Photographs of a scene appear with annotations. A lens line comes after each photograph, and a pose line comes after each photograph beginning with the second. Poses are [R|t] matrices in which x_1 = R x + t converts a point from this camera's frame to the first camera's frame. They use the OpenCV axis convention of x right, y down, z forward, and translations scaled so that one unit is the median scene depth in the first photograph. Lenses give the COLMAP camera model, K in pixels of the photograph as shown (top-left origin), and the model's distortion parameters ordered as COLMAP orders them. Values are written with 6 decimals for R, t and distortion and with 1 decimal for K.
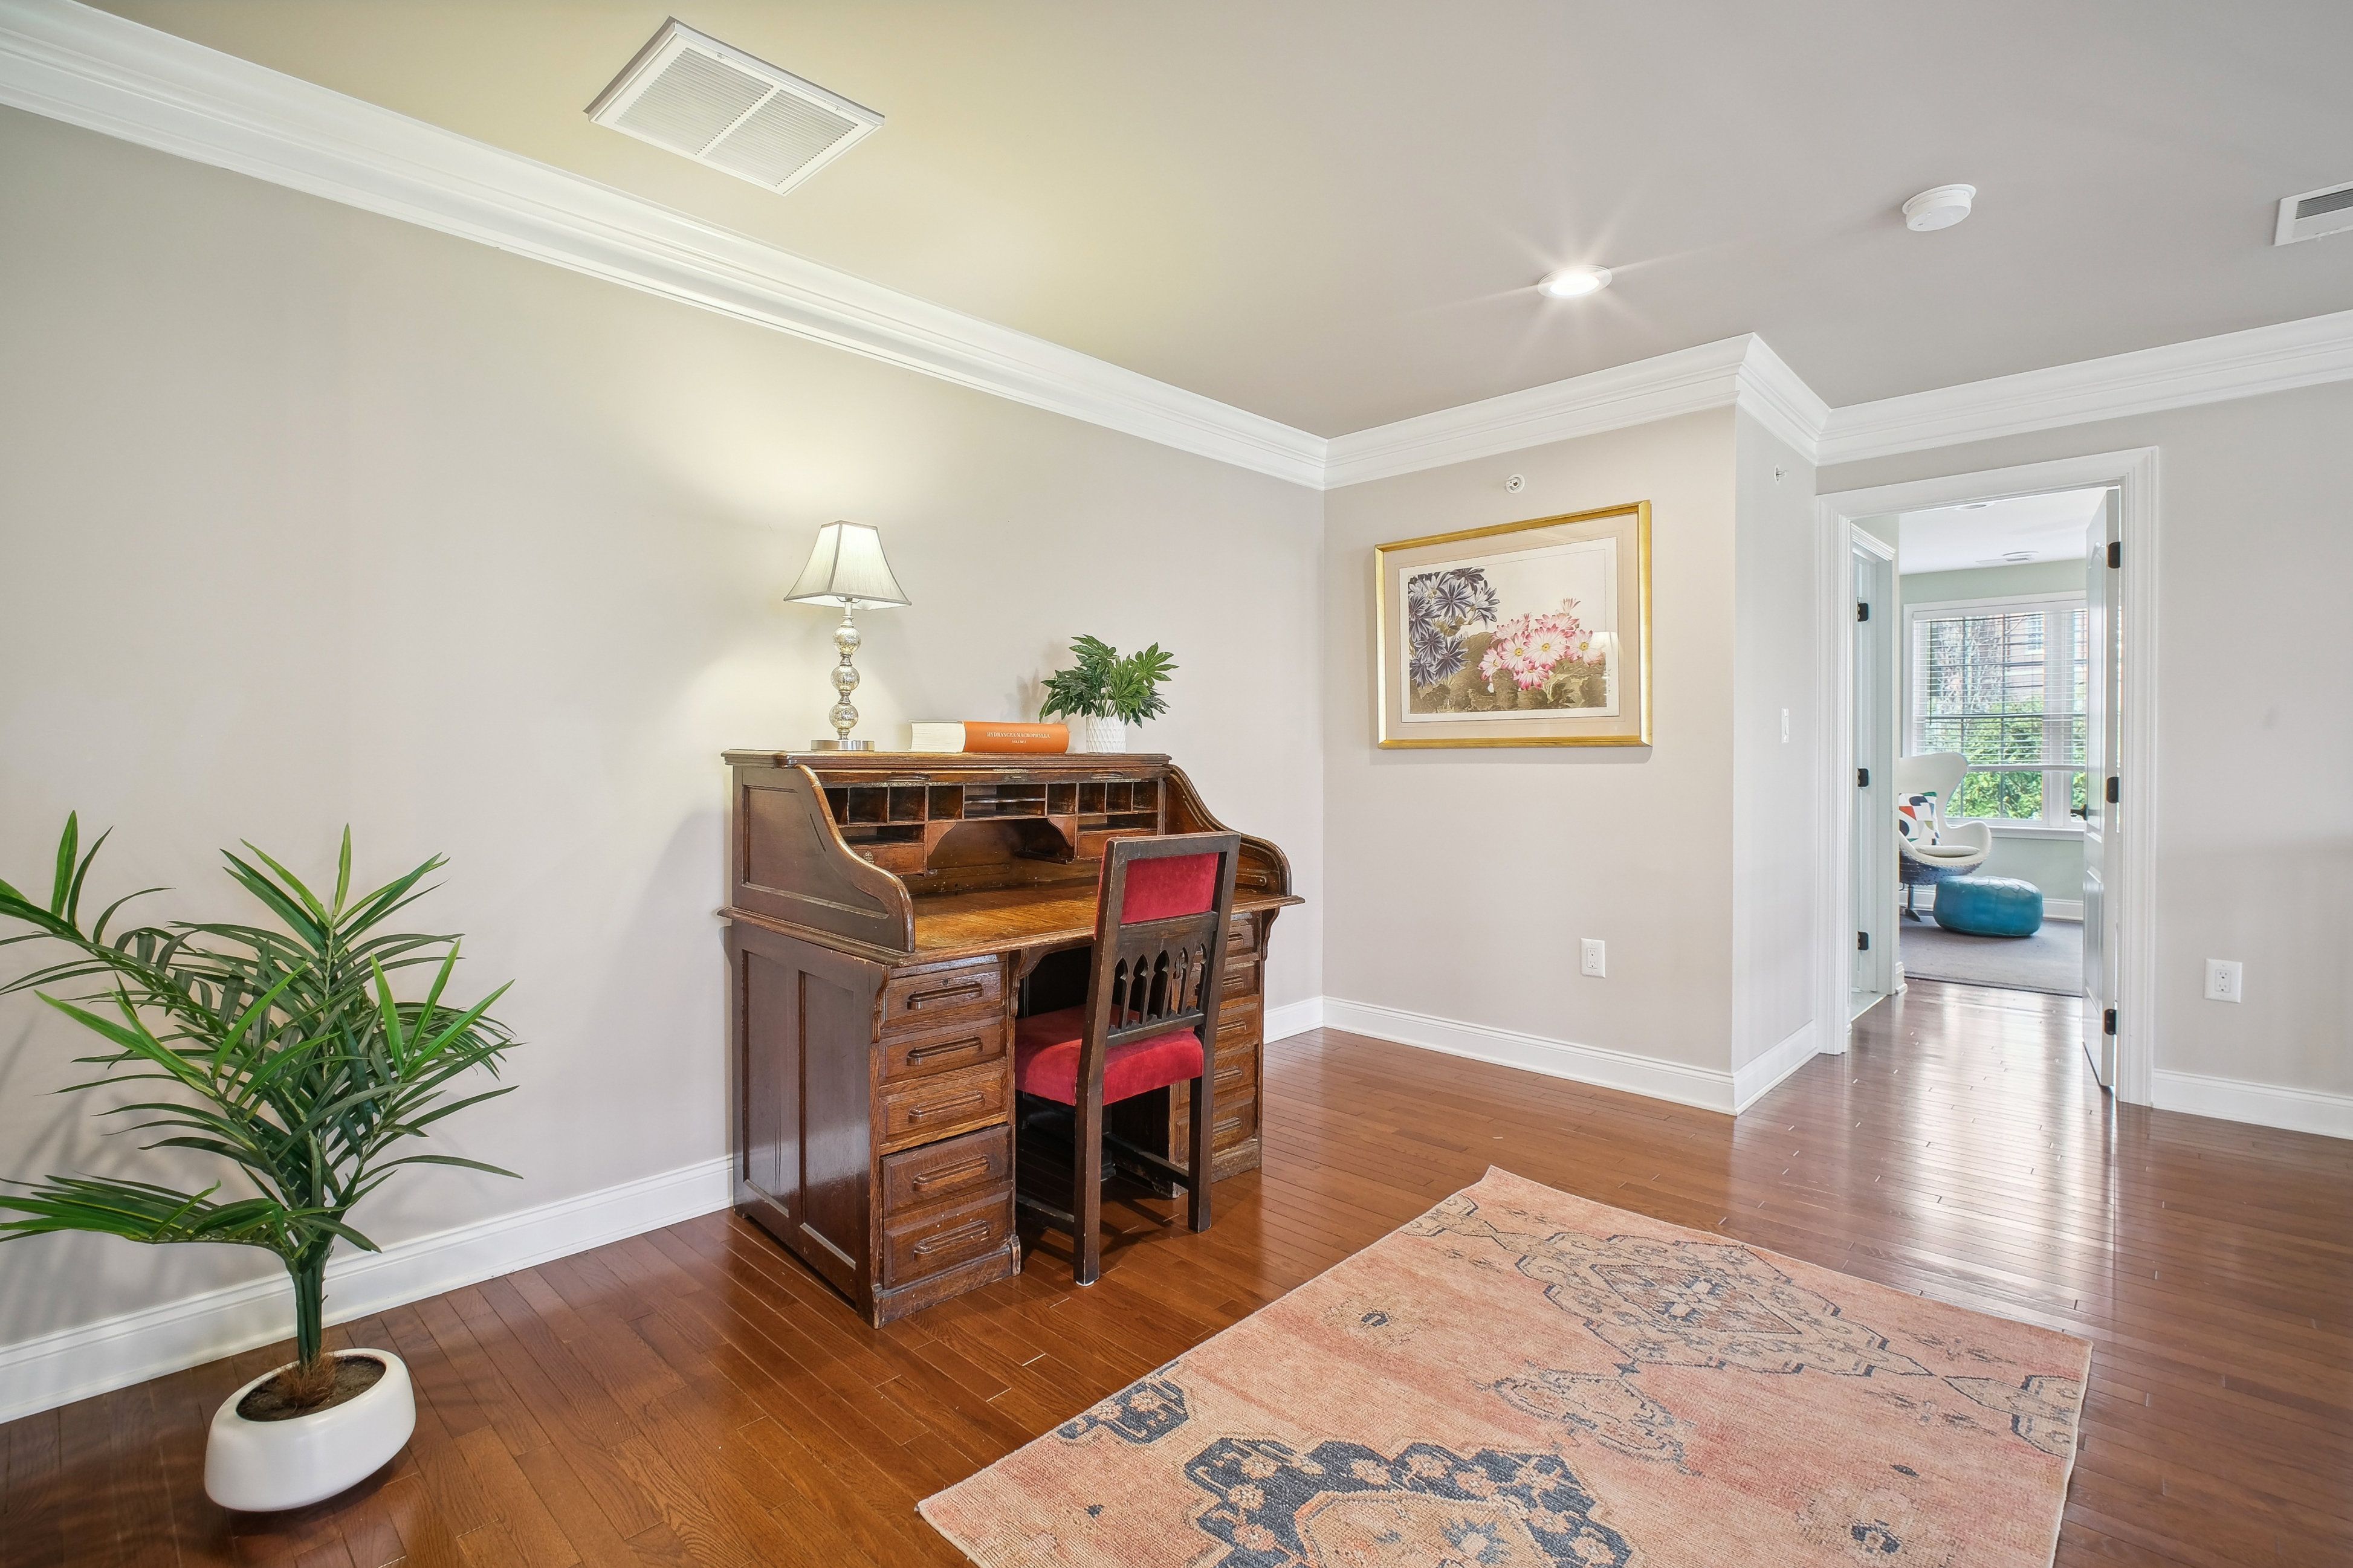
lens RADIAL K [[1094.0, 0, 1191.5], [0, 1094.0, 760.1], [0, 0, 1]] dist [-0.000124, -0.008523]
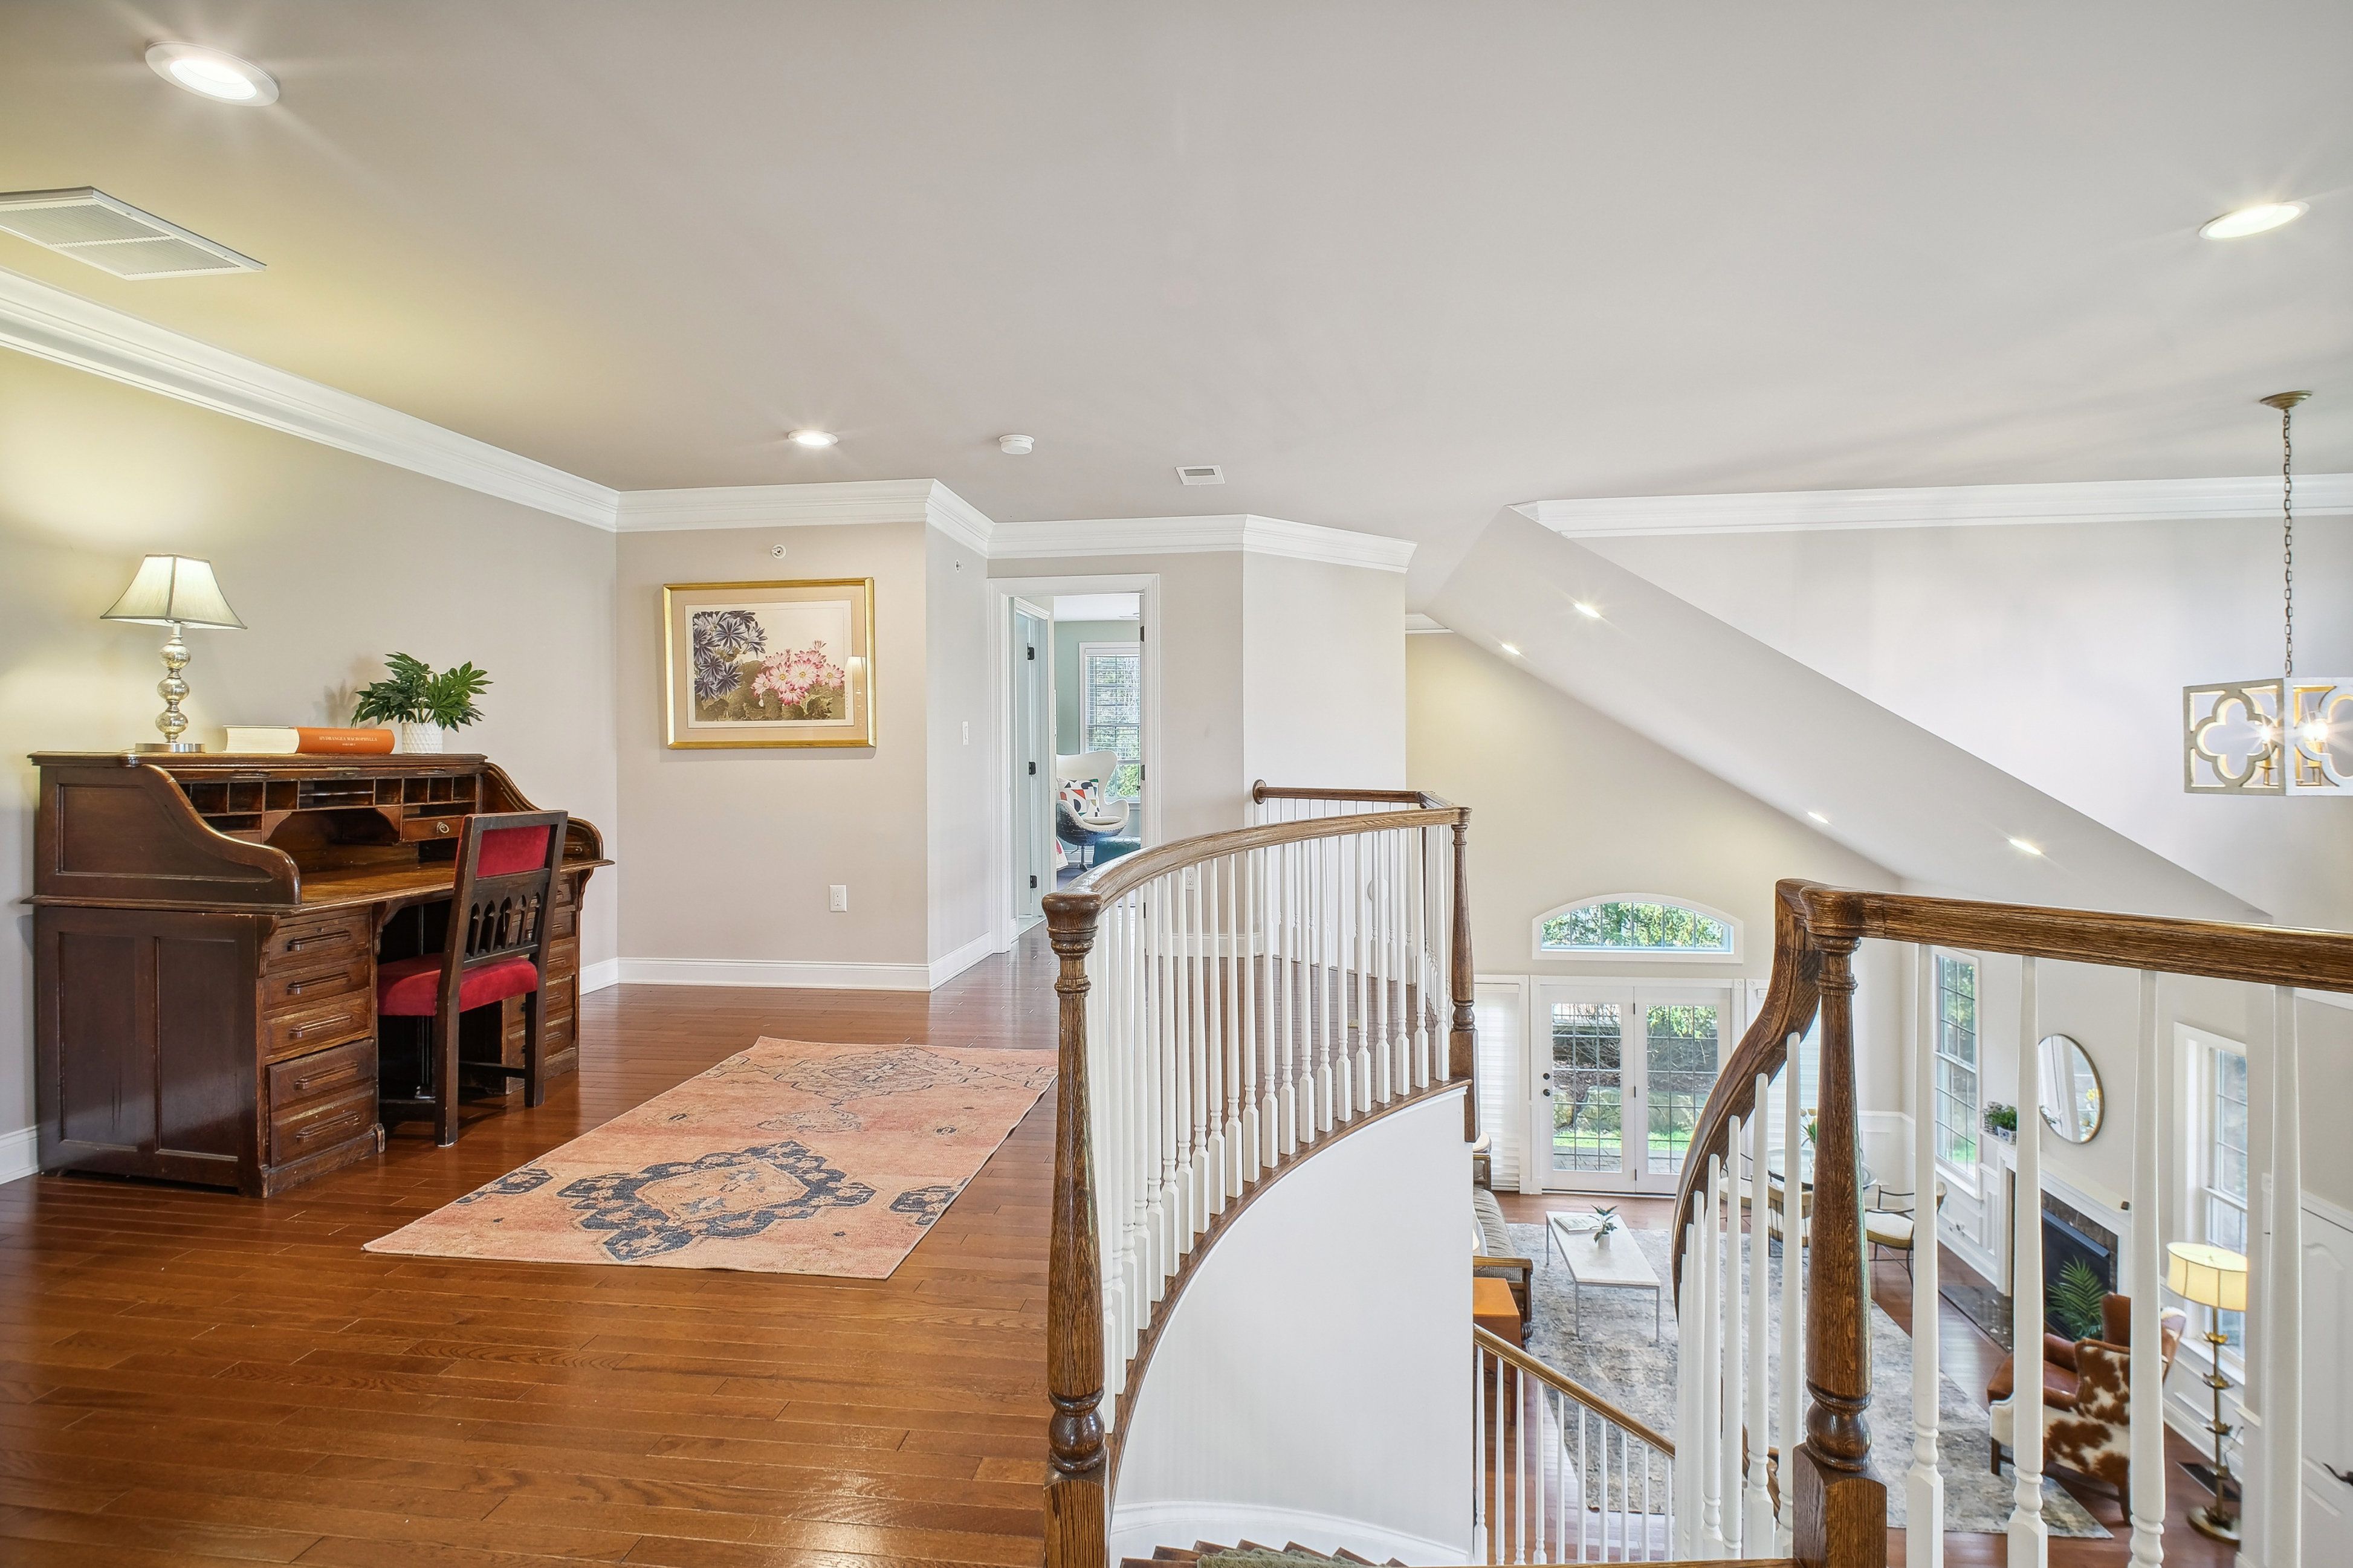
lens RADIAL K [[1094.0, 0, 1191.5], [0, 1094.0, 760.1], [0, 0, 1]] dist [-0.000124, -0.008523]
pose [[0.809077, -0.007855, 0.587650, -0.109991], [0.007277, 0.999968, 0.003346, 0.003145], [-0.587657, 0.001569, 0.809109, -0.498047]]
